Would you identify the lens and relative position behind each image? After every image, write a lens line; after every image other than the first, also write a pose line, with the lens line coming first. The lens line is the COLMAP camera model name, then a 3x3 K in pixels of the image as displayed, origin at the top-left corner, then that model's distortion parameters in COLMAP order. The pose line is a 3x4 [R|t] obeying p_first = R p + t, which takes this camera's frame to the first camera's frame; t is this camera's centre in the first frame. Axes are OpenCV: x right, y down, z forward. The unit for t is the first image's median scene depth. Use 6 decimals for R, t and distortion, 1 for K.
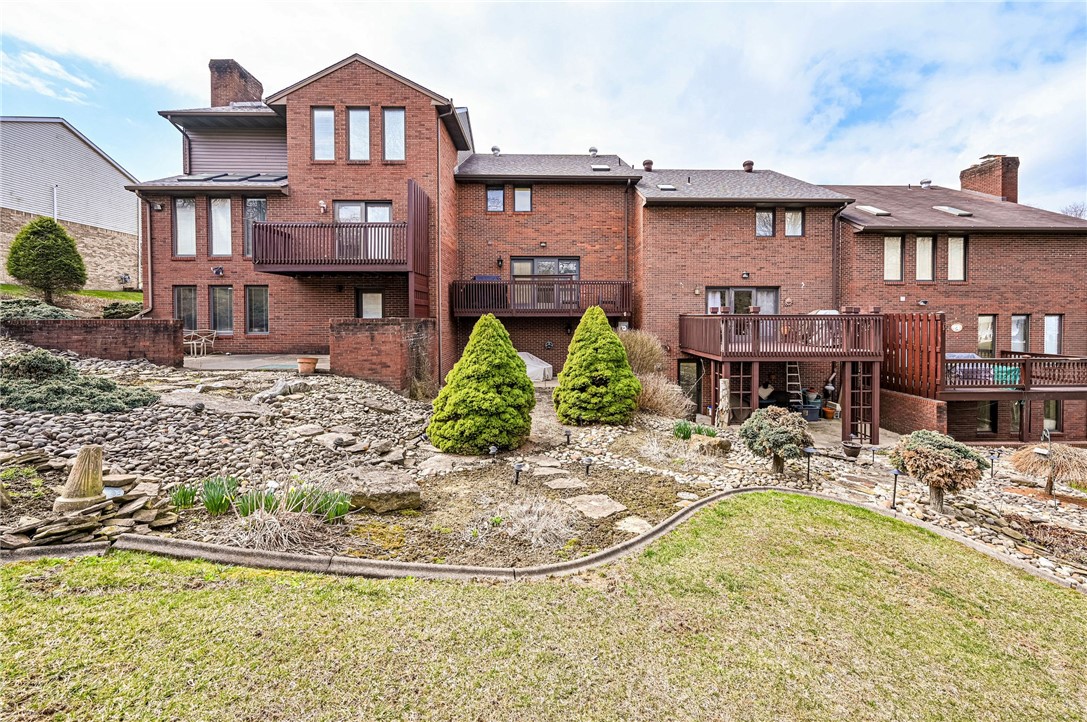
lens RADIAL K [[441.7, 0, 582.9], [0, 441.7, 327.1], [0, 0, 1]] dist [-0.004215, -0.000372]
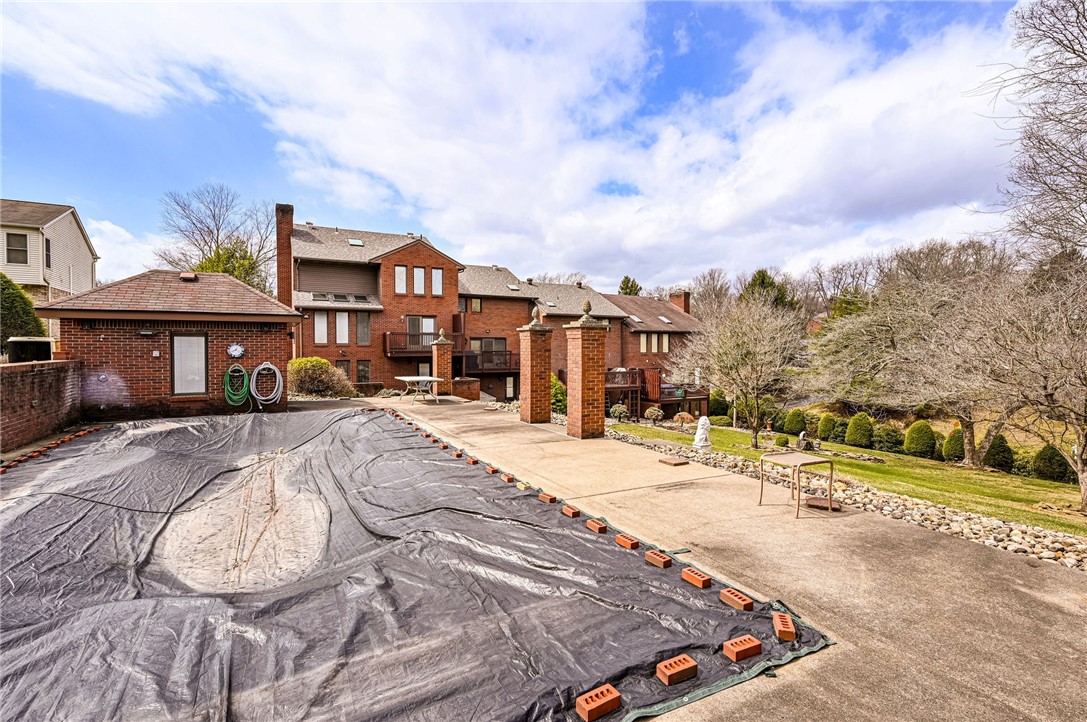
lens RADIAL K [[507.5, 0, 541.9], [0, 507.5, 360.9], [0, 0, 1]] dist [0.001781, 0.000020]
pose [[0.900179, -0.011587, 0.435365, -0.915905], [-0.005102, 0.999297, 0.037144, -0.159898], [-0.435490, -0.035658, 0.899487, -1.136539]]
